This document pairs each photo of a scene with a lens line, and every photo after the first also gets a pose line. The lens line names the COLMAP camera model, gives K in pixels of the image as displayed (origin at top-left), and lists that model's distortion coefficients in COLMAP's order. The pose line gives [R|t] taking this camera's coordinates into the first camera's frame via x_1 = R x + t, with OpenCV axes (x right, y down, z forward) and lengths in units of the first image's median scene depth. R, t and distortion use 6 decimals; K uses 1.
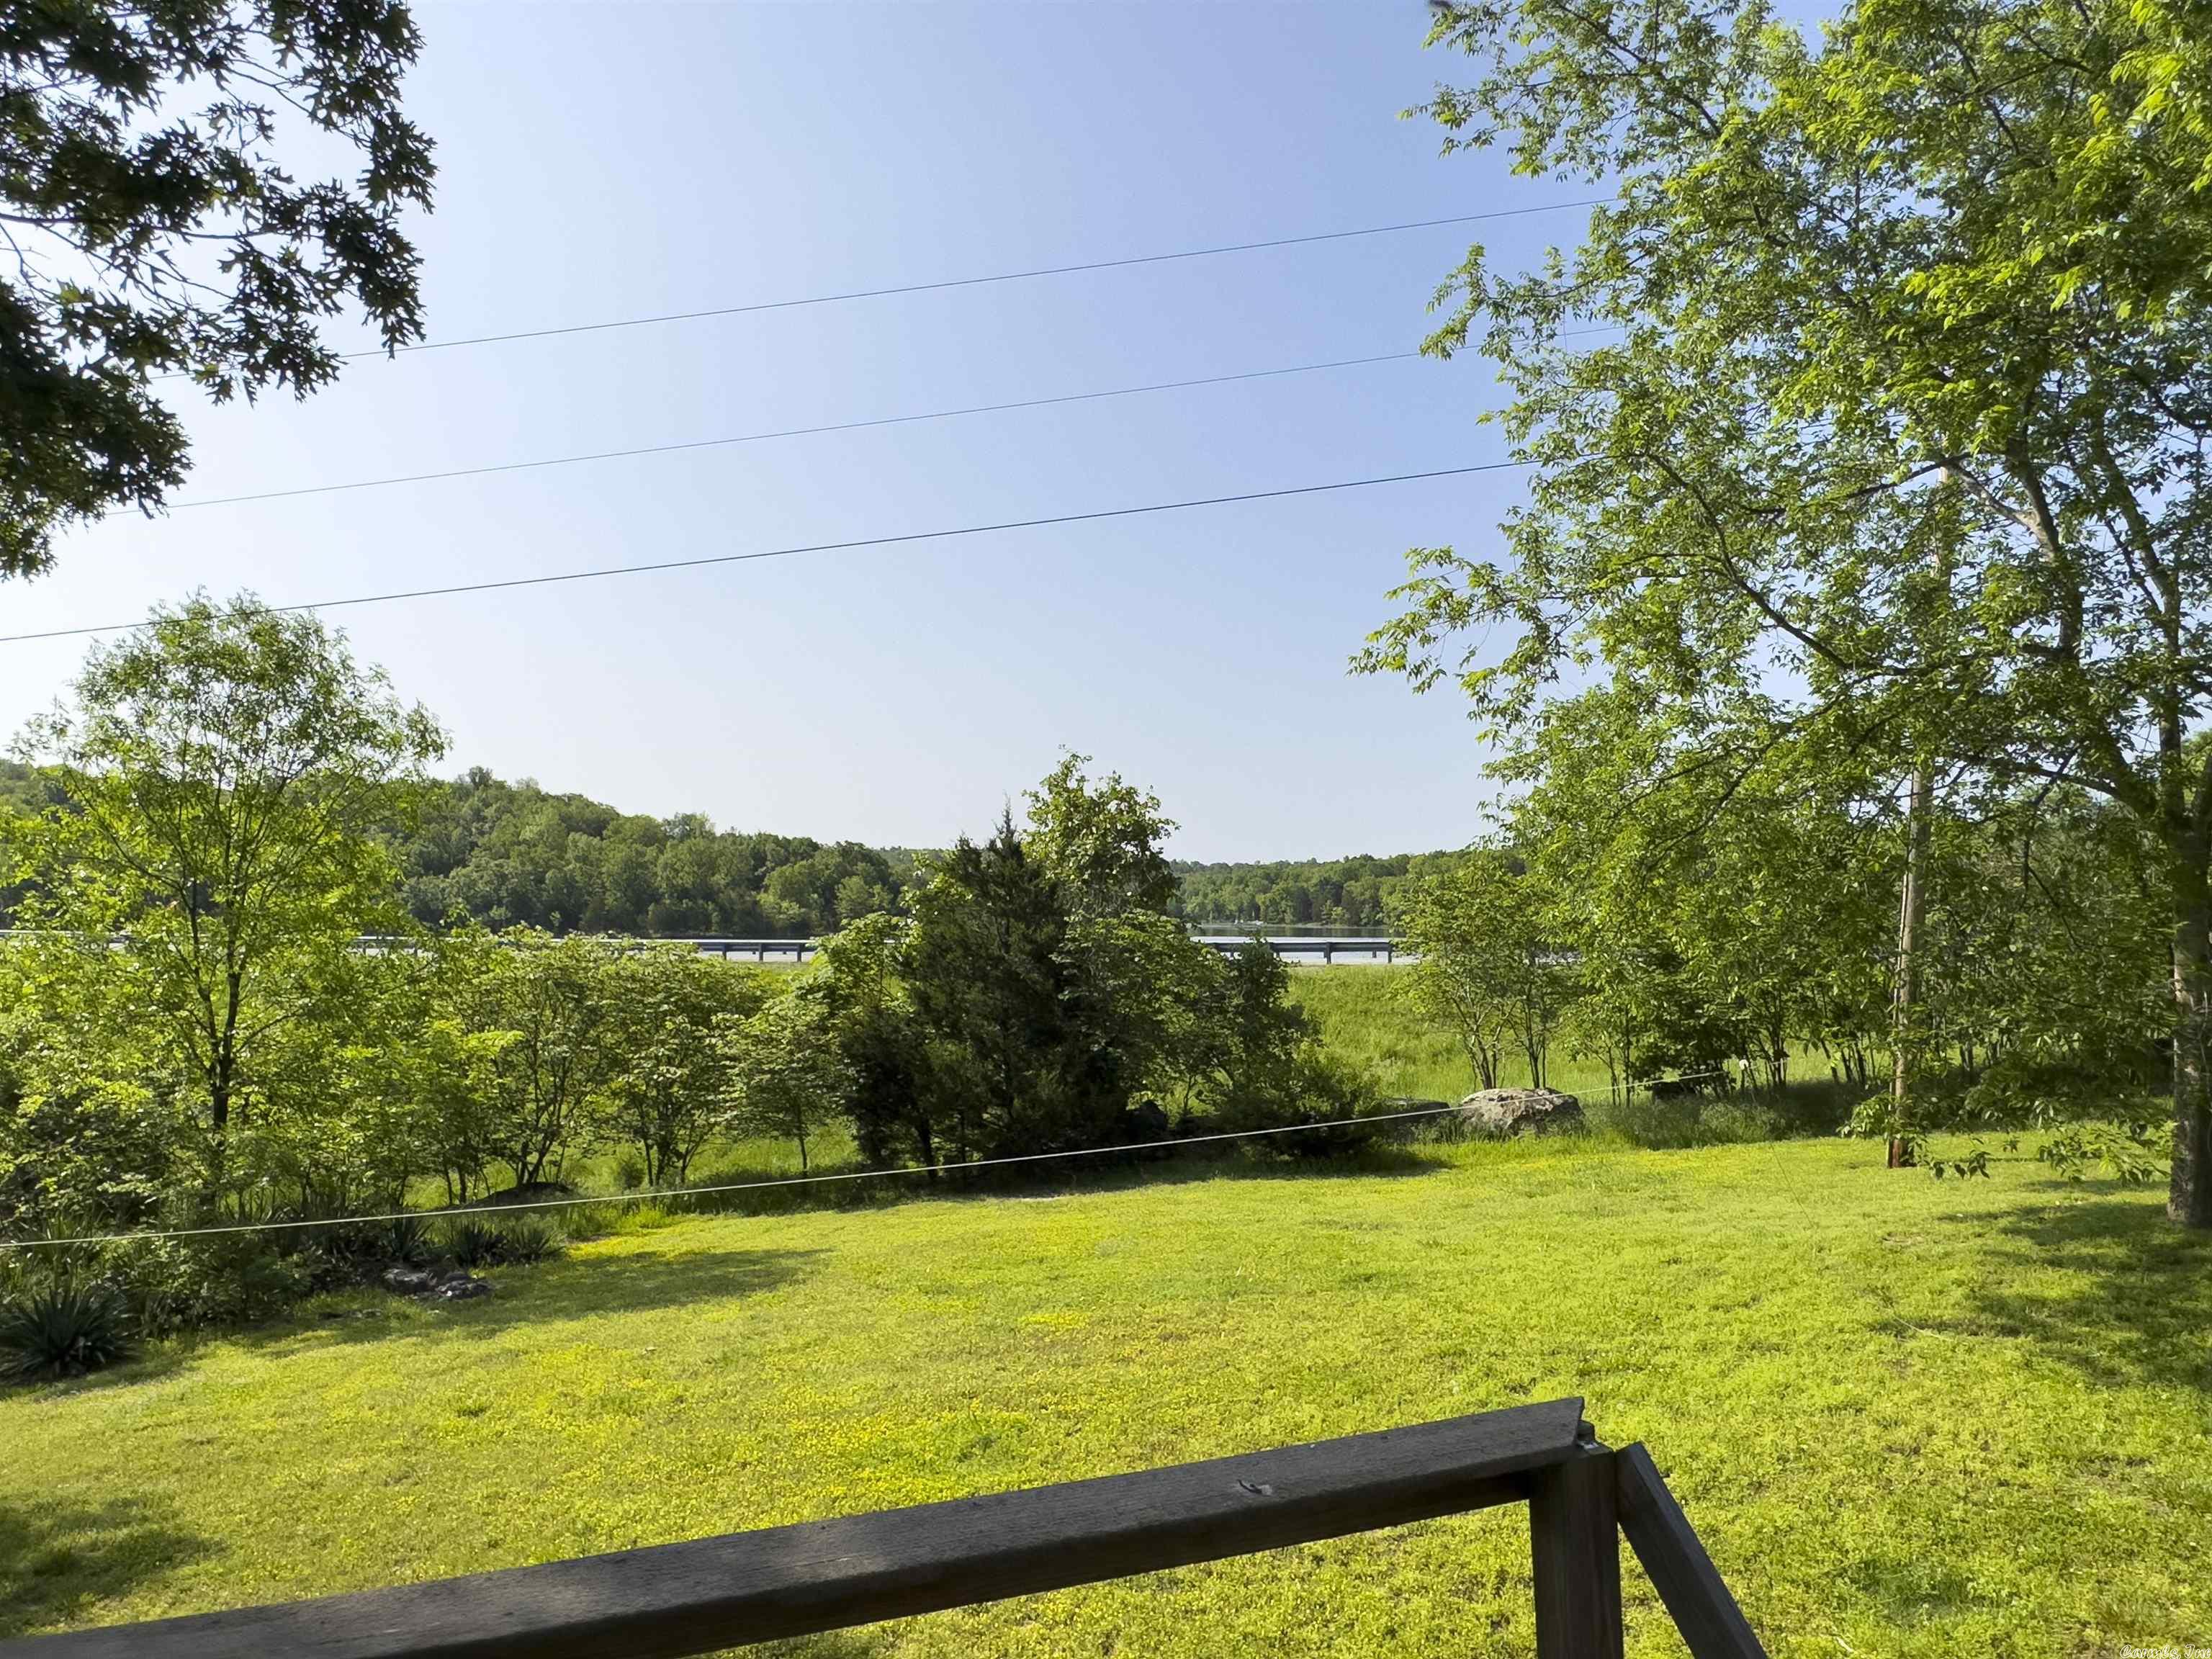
lens RADIAL K [[1430.2, 0, 1073.5], [0, 1430.2, 840.7], [0, 0, 1]] dist [-0.008390, 0.002872]
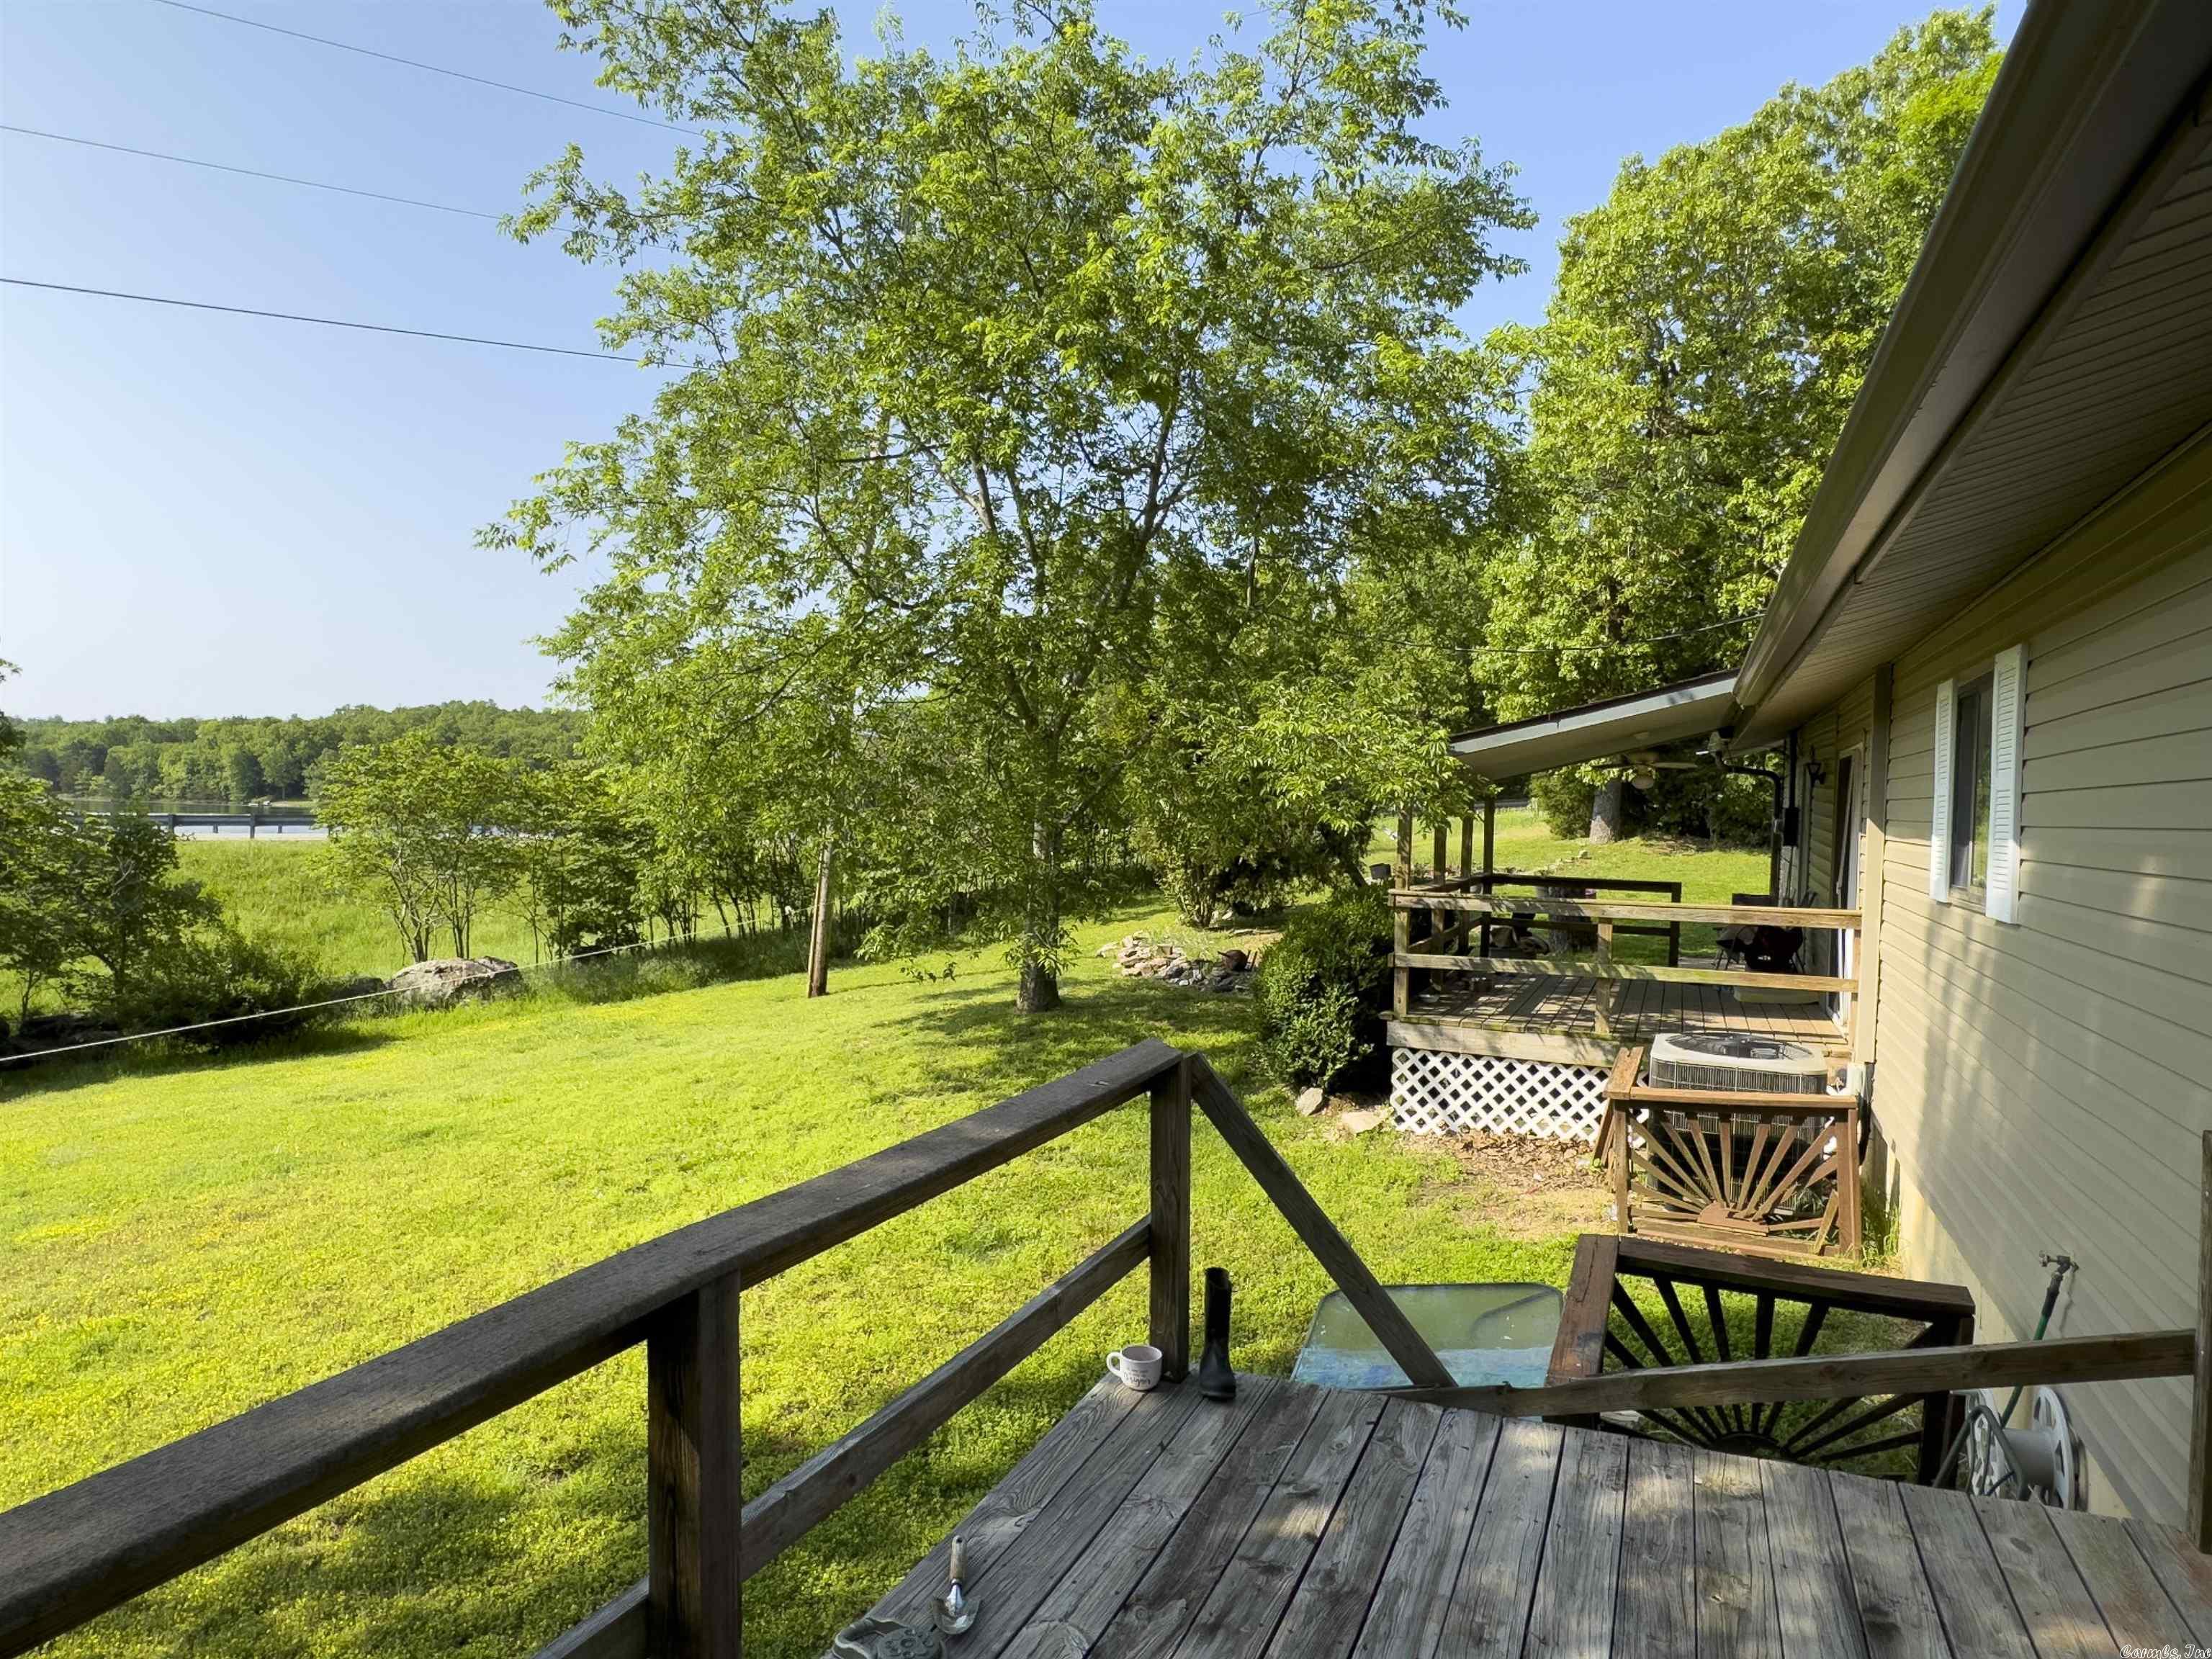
lens RADIAL K [[1408.9, 0, 1105.0], [0, 1408.9, 835.8], [0, 0, 1]] dist [-0.002817, 0.002468]
pose [[0.694242, 0.002637, 0.719737, -0.099564], [-0.060650, 0.996651, 0.054850, 0.003841], [-0.717181, -0.081731, 0.692077, -0.018522]]
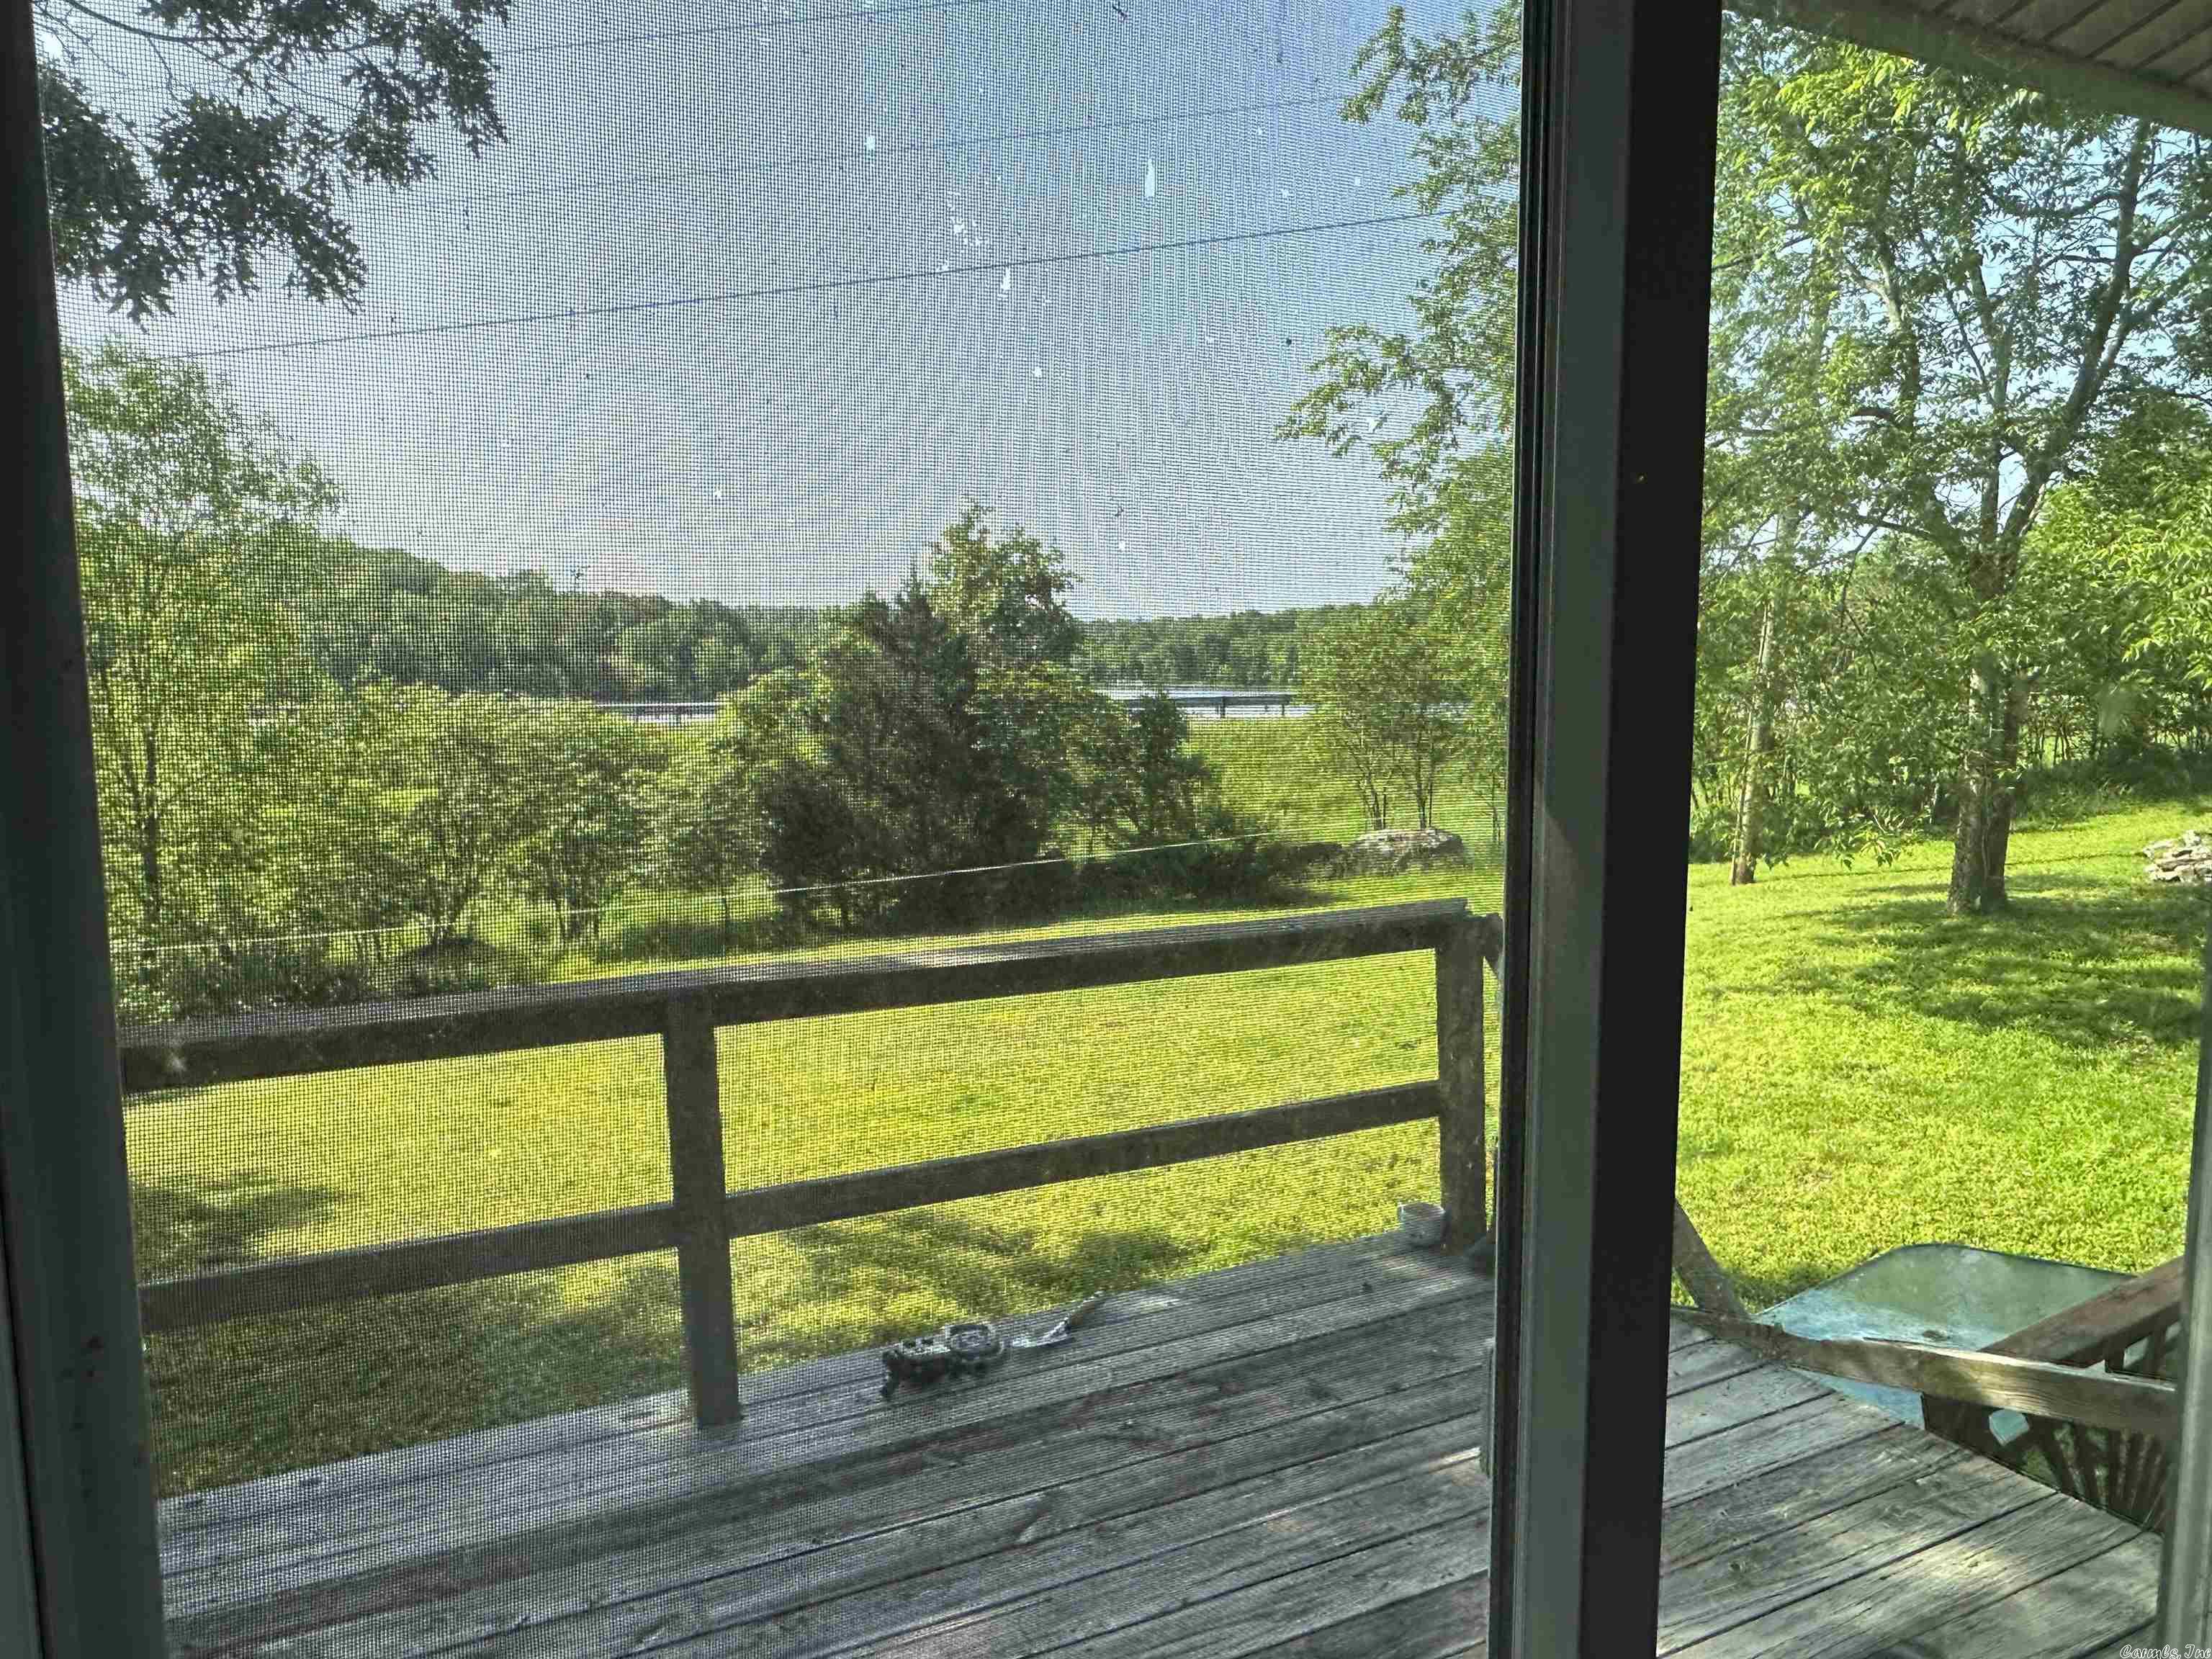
lens RADIAL K [[1495.4, 0, 1076.4], [0, 1495.4, 836.6], [0, 0, 1]] dist [-0.007281, 0.005522]
pose [[0.996340, -0.018644, 0.083420, -0.027439], [0.005177, 0.987293, 0.158824, 0.002411], [-0.085321, -0.157811, 0.983776, -0.076025]]
